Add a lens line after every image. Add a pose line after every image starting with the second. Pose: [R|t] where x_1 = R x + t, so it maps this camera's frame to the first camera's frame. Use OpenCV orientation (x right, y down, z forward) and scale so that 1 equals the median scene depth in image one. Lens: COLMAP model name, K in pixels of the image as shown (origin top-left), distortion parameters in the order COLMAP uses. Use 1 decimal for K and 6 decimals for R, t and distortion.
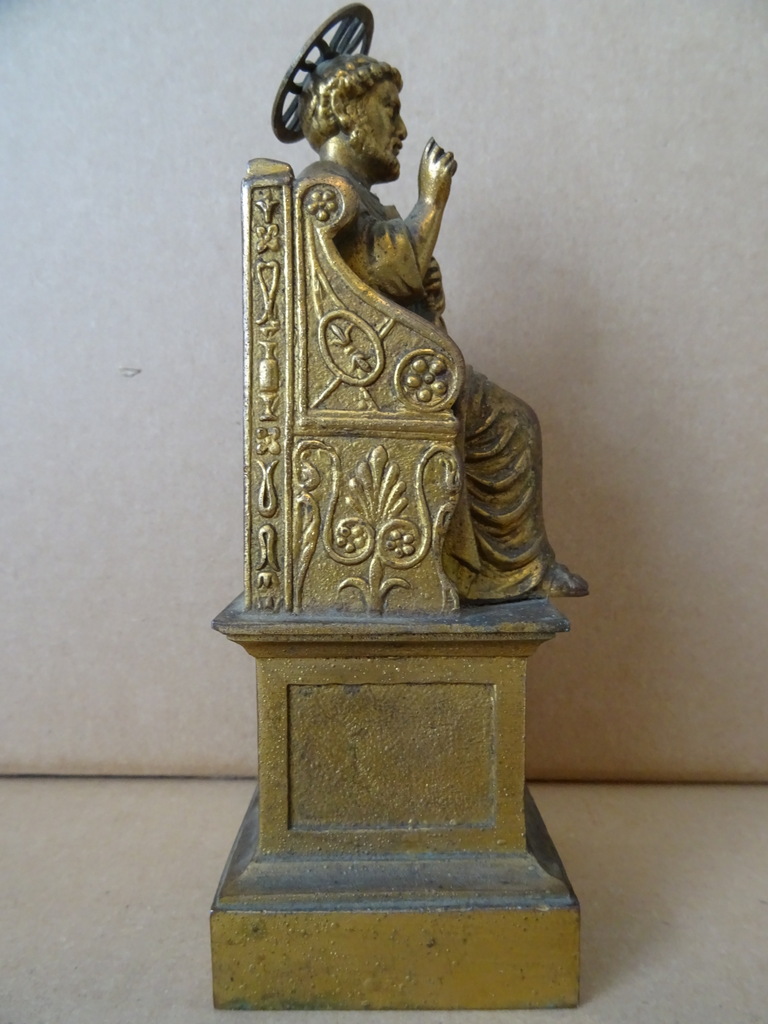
lens RADIAL K [[731.3, 0, 388.8], [0, 731.3, 507.8], [0, 0, 1]] dist [0.002725, -0.026845]
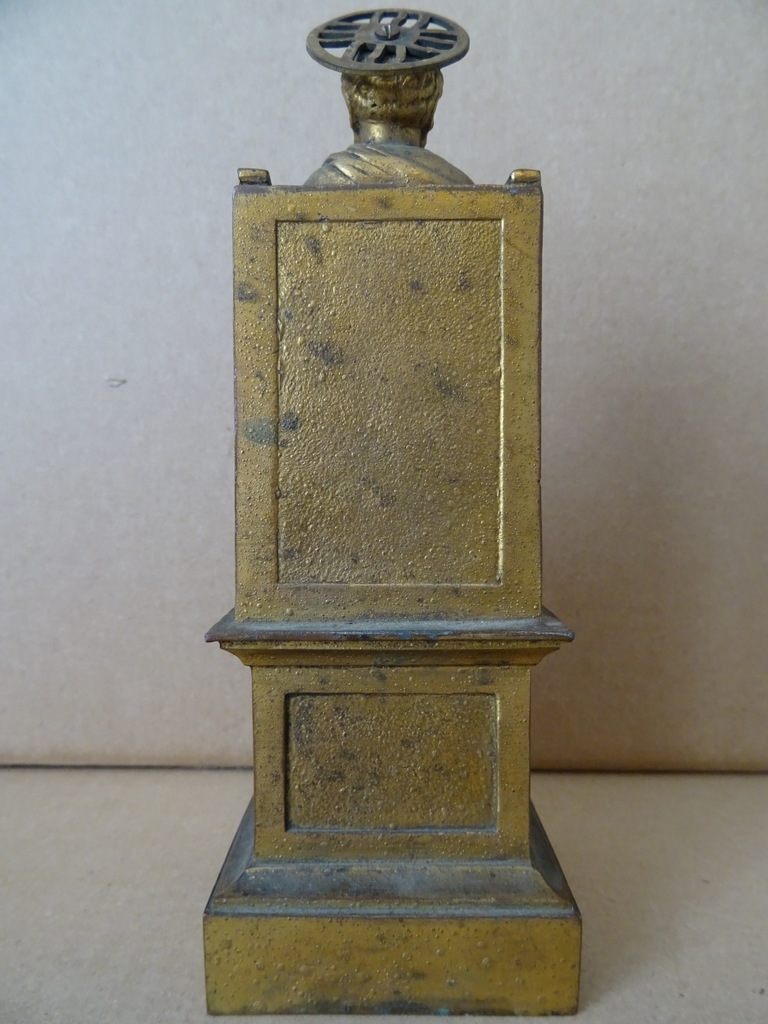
lens RADIAL K [[731.3, 0, 388.5], [0, 731.3, 506.5], [0, 0, 1]] dist [0.002725, -0.026845]
pose [[0.999984, -0.003263, -0.004704, 0.070340], [0.003270, 0.999994, 0.001348, -0.011568], [0.004700, -0.001364, 0.999988, -0.083475]]
